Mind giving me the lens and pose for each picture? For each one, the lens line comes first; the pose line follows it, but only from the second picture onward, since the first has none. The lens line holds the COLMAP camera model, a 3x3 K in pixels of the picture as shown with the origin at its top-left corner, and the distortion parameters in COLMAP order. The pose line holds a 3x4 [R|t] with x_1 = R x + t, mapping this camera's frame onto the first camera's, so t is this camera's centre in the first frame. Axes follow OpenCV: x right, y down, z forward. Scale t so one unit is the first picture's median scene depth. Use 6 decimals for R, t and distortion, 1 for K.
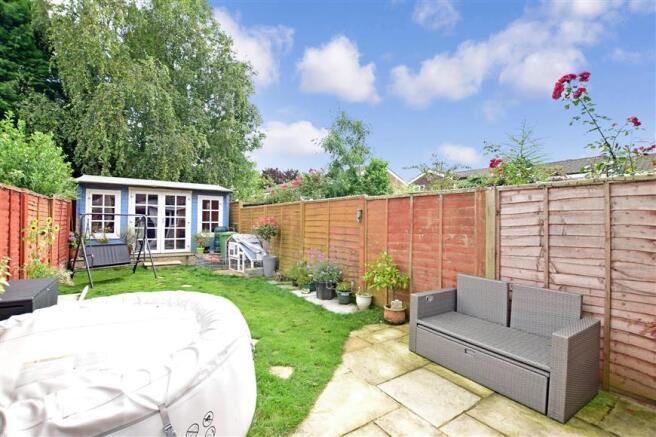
lens RADIAL K [[293.1, 0, 310.6], [0, 293.1, 219.4], [0, 0, 1]] dist [-0.021127, 0.000064]
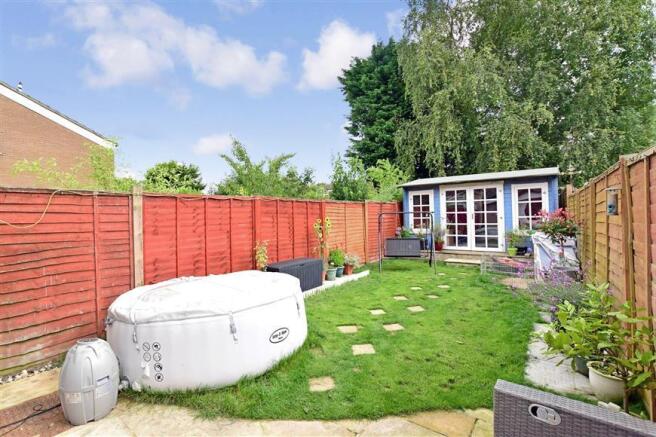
lens RADIAL K [[293.1, 0, 310.6], [0, 293.1, 219.4], [0, 0, 1]] dist [-0.021127, 0.000064]
pose [[0.332617, -0.012668, -0.942977, 0.213031], [0.030032, 0.999545, -0.002835, 0.001295], [0.942584, -0.027376, 0.332846, 0.188808]]
